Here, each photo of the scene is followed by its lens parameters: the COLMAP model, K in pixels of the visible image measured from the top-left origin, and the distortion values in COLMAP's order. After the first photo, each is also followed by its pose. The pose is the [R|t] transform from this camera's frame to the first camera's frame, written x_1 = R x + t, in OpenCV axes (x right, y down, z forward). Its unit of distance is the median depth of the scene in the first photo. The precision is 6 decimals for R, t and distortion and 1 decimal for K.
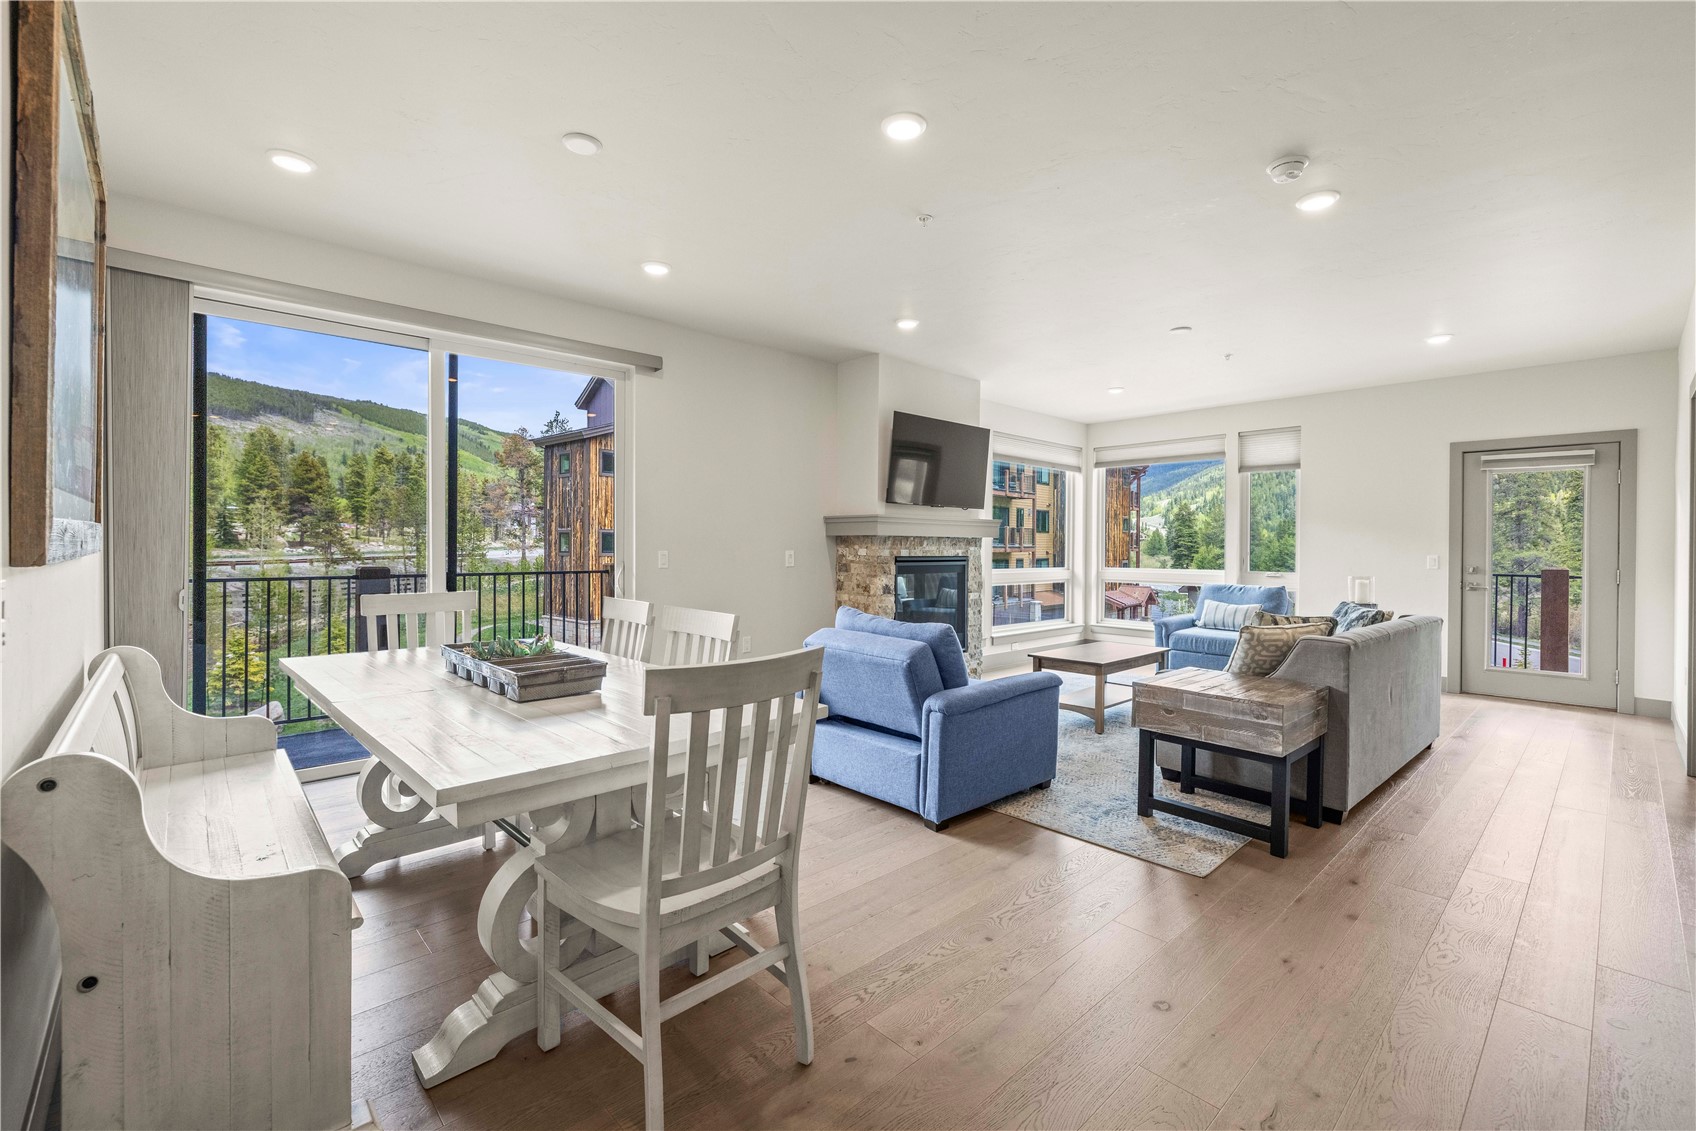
lens RADIAL K [[728.9, 0, 857.2], [0, 728.9, 552.4], [0, 0, 1]] dist [0.002354, -0.000534]
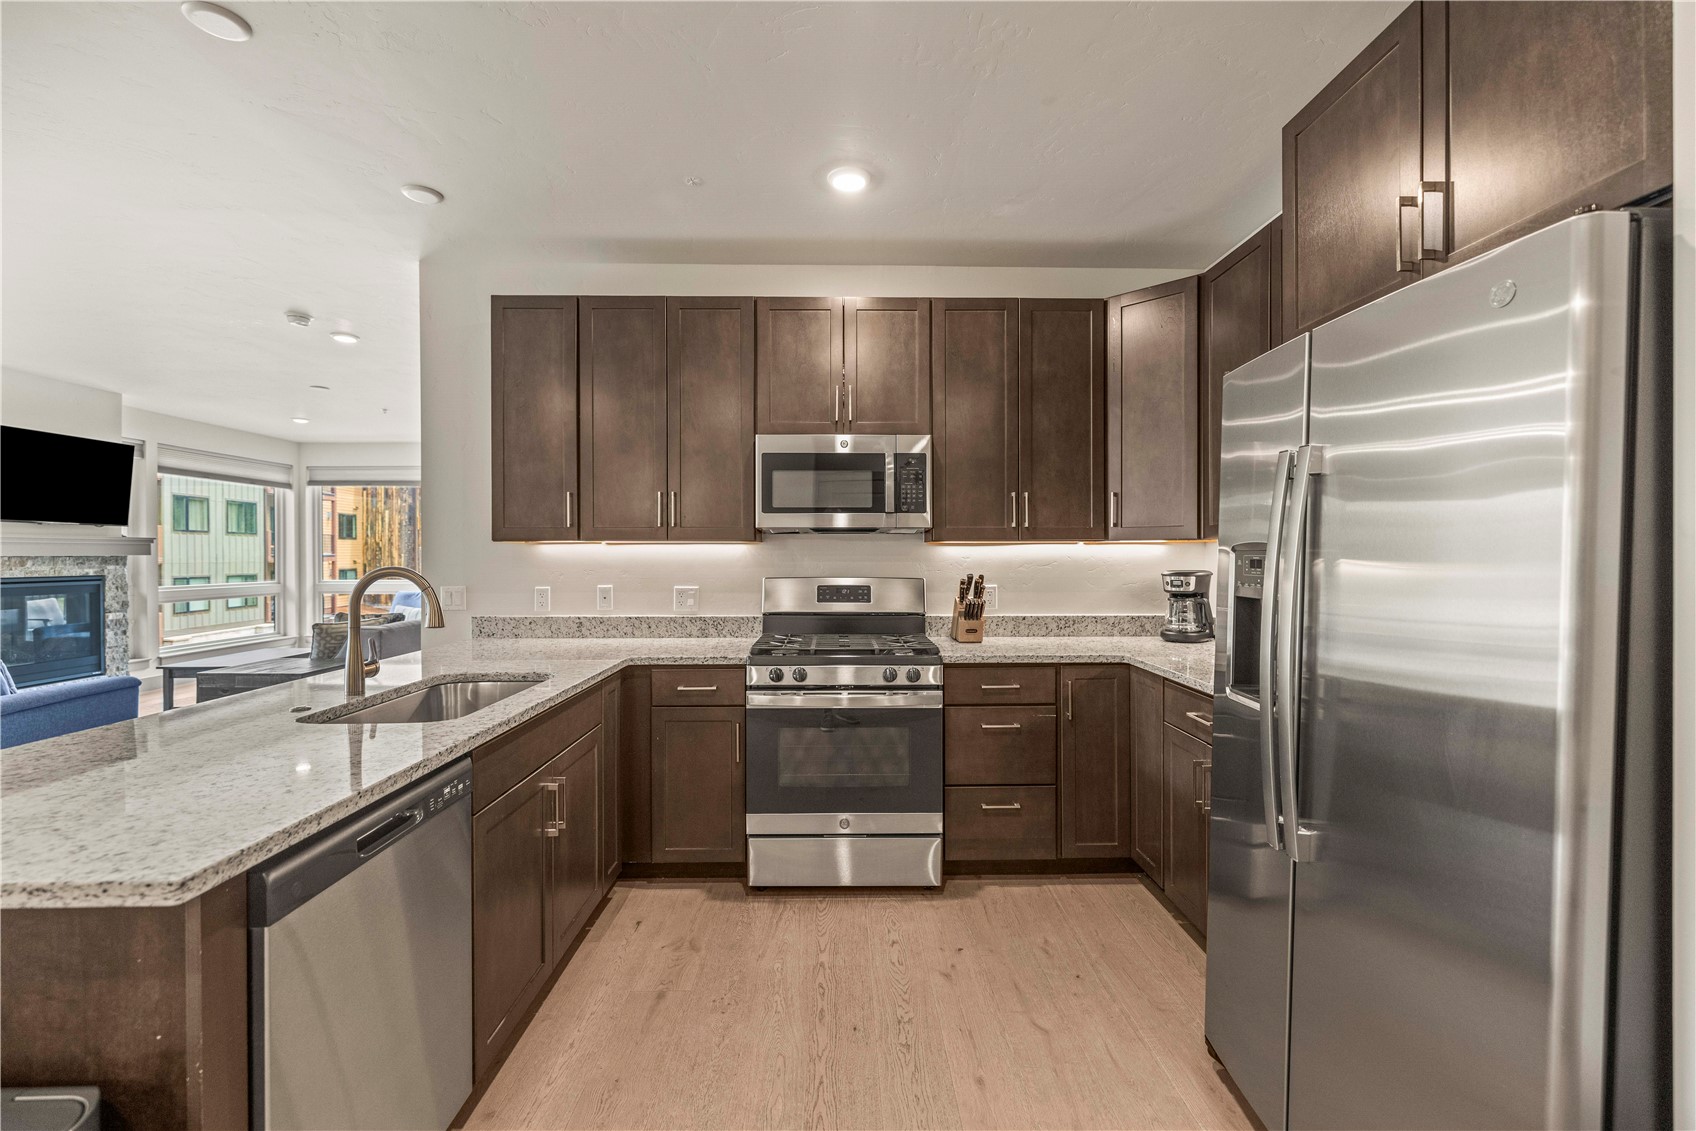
lens RADIAL K [[728.9, 0, 853.4], [0, 728.9, 559.4], [0, 0, 1]] dist [0.002354, -0.000534]
pose [[0.674275, -0.013152, 0.738363, 0.116672], [0.012073, 0.999904, 0.006786, -0.011207], [-0.738382, 0.004339, 0.674369, -0.417716]]
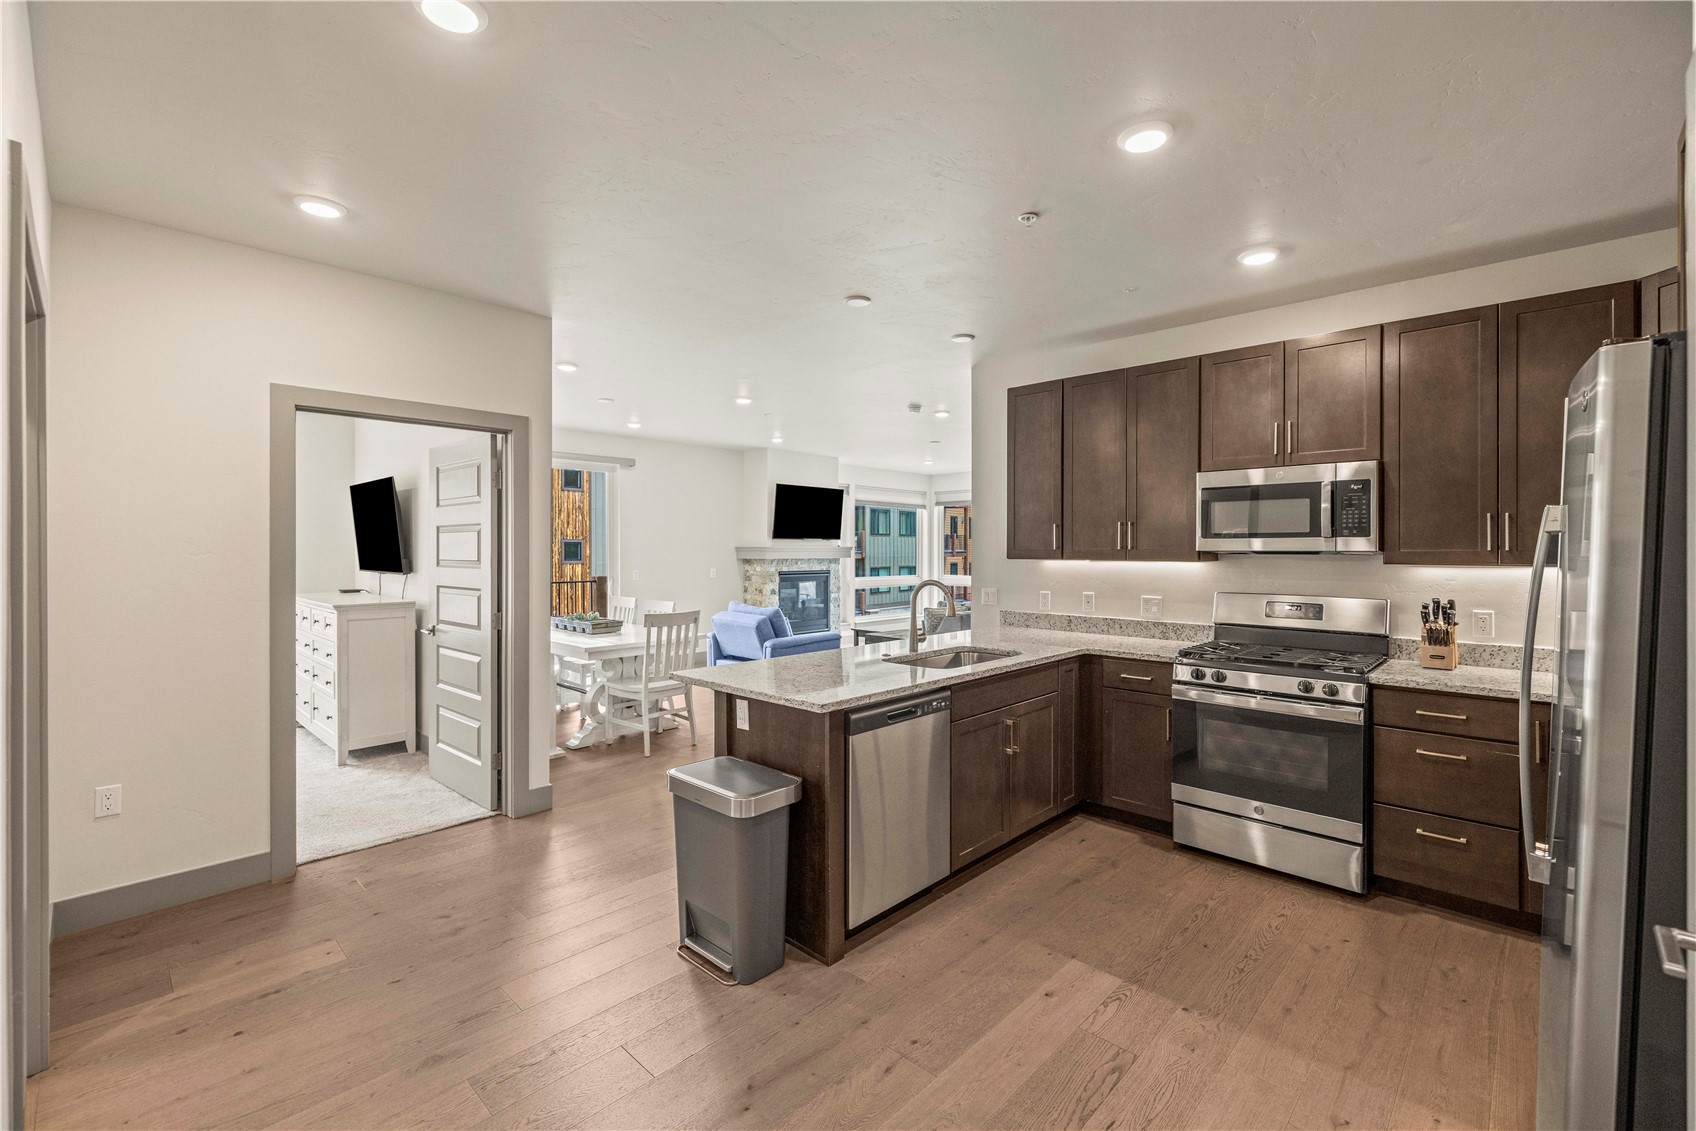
lens RADIAL K [[728.9, 0, 852.1], [0, 728.9, 559.5], [0, 0, 1]] dist [0.002354, -0.000534]
pose [[0.998695, -0.005334, 0.050792, 0.130577], [0.005036, 0.999969, 0.005990, -0.029333], [-0.050823, -0.005726, 0.998691, -0.626612]]
